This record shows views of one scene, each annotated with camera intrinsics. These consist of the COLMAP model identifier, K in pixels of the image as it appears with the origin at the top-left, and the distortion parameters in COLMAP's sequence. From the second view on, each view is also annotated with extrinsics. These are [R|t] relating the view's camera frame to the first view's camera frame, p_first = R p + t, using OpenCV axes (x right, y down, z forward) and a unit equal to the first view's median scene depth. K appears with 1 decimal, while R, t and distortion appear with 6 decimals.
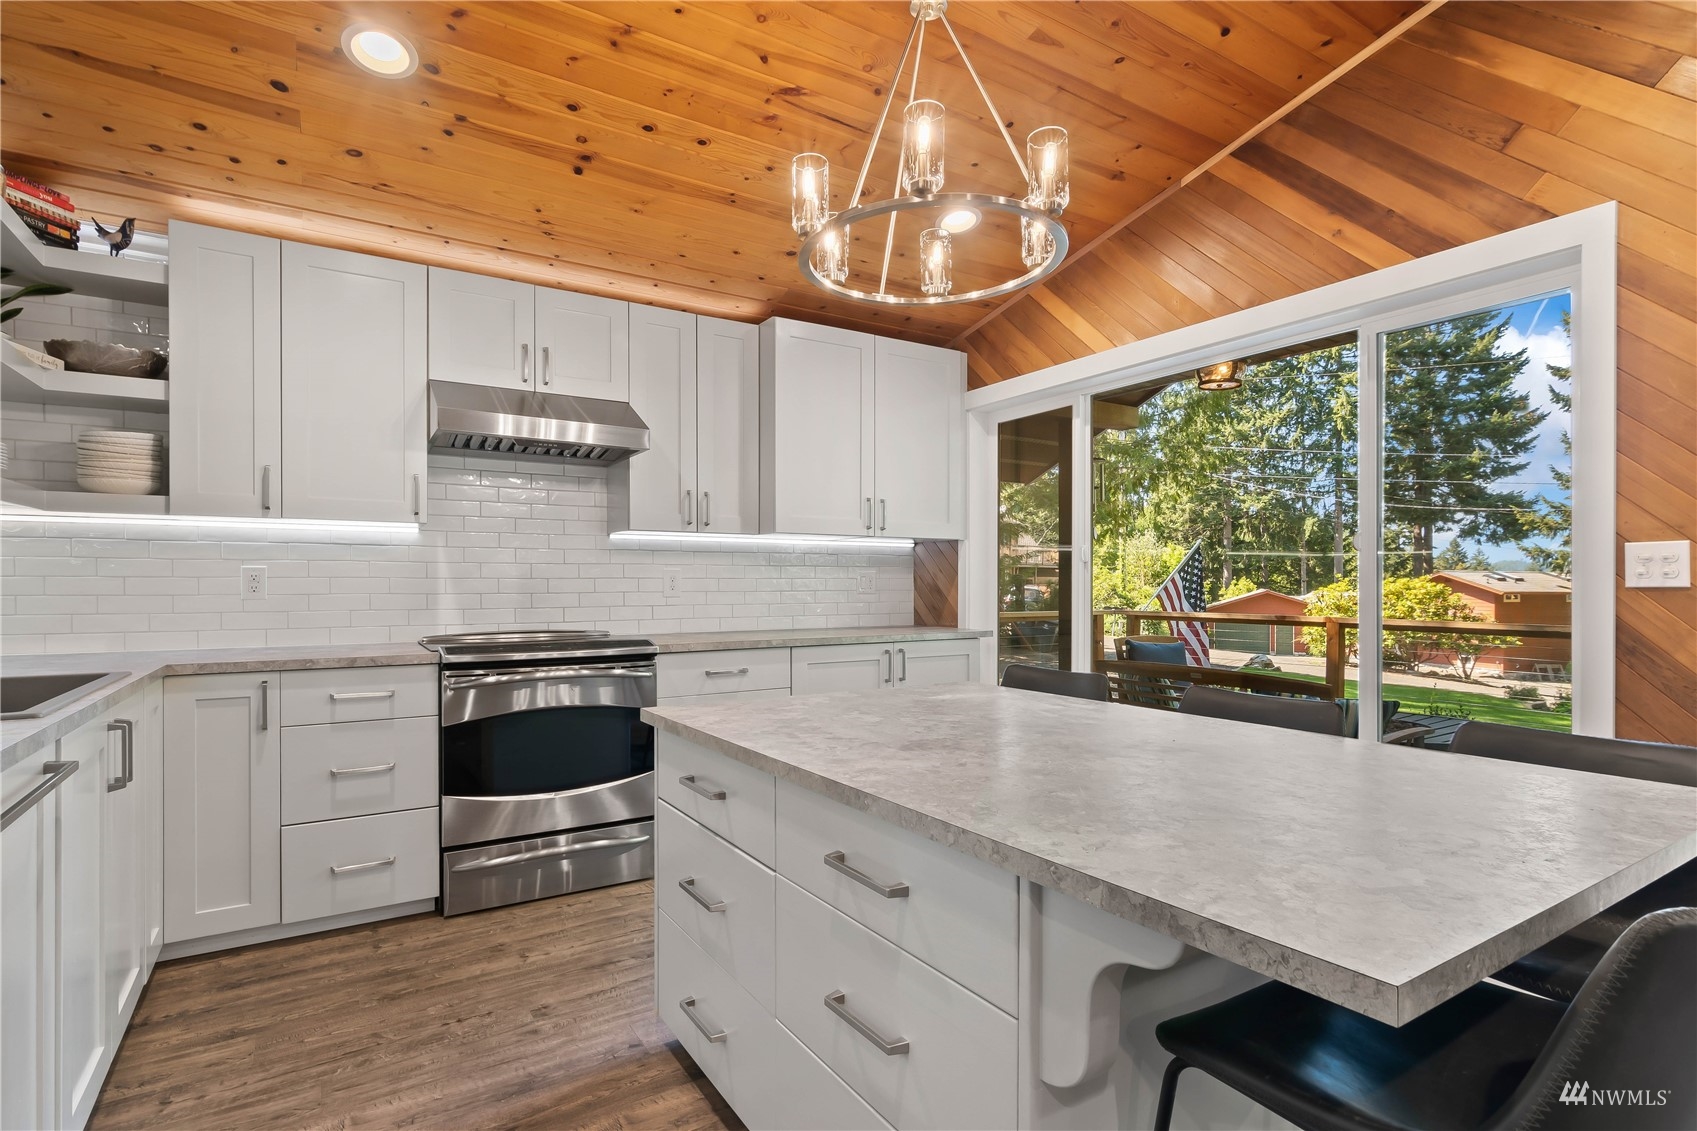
lens RADIAL K [[821.9, 0, 836.7], [0, 821.9, 582.9], [0, 0, 1]] dist [-0.000324, 0.001698]
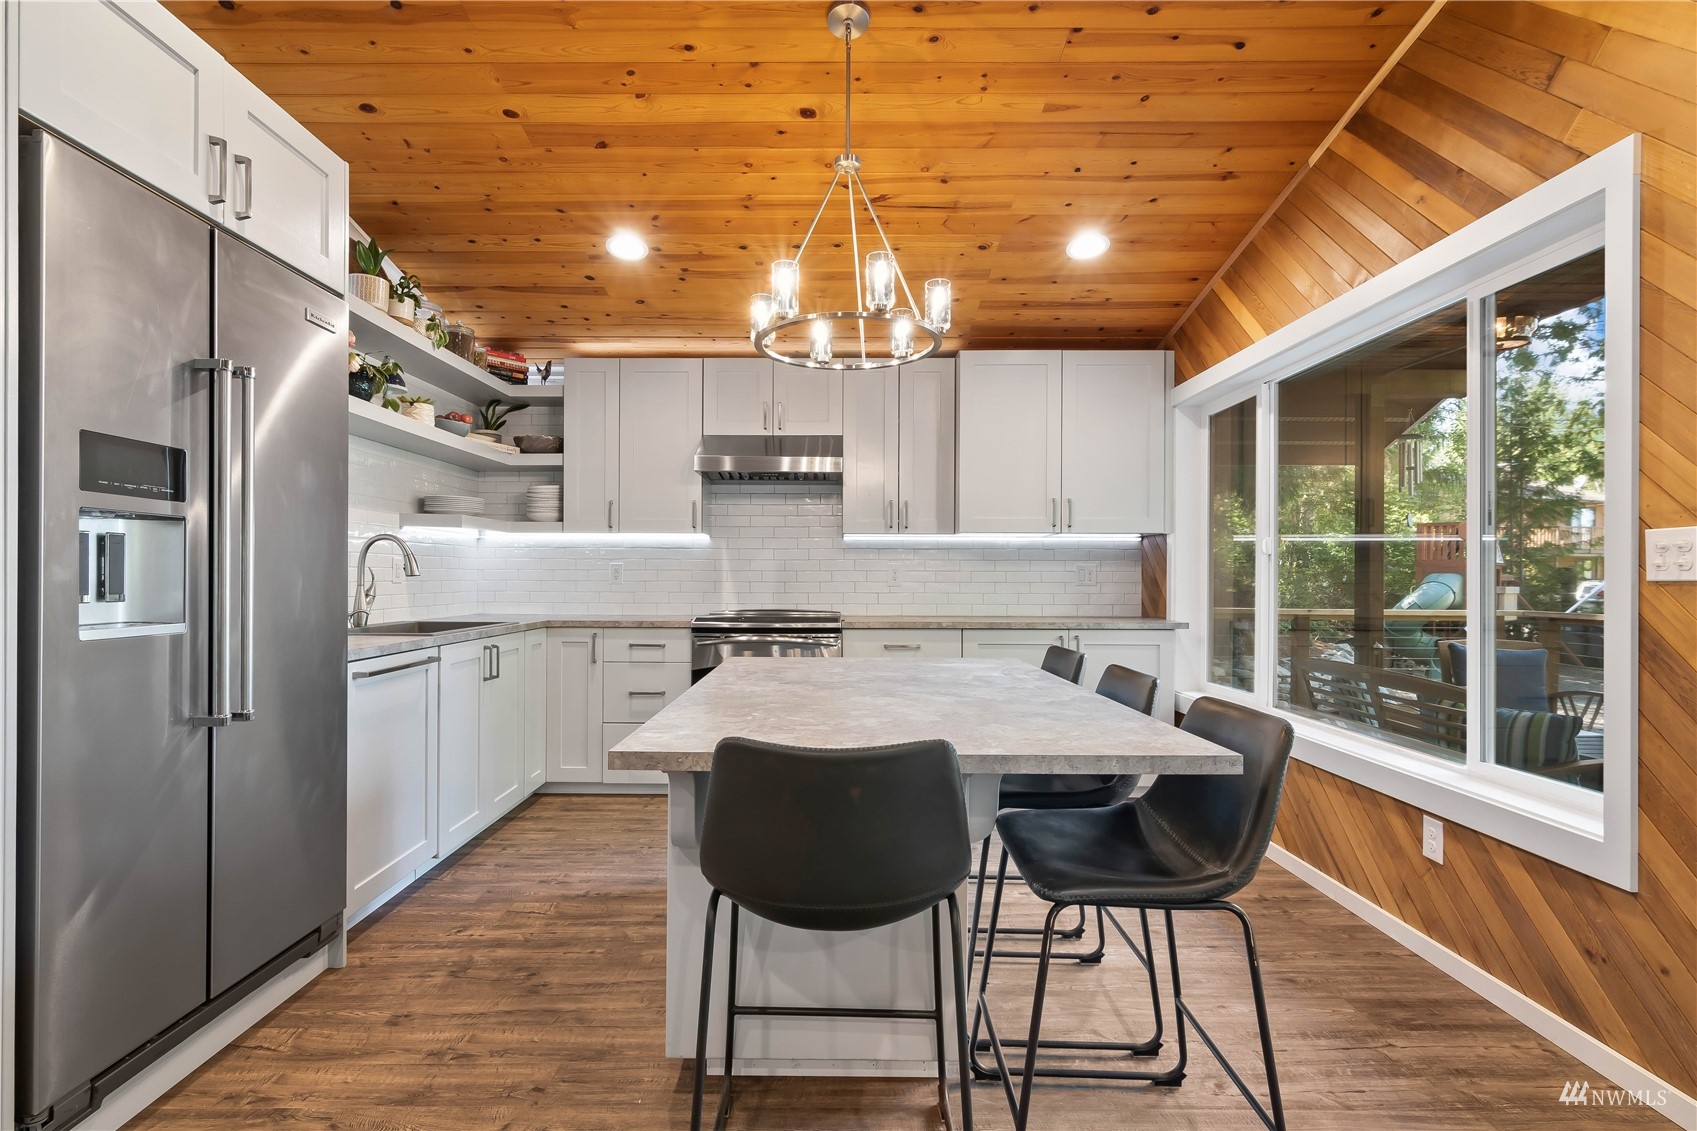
lens RADIAL K [[821.9, 0, 846.5], [0, 821.9, 567.4], [0, 0, 1]] dist [-0.000324, 0.001698]
pose [[0.852804, -0.001698, -0.522229, 0.585752], [-0.003808, 0.999948, -0.009469, 0.001808], [0.522218, 0.010064, 0.852753, -0.139398]]
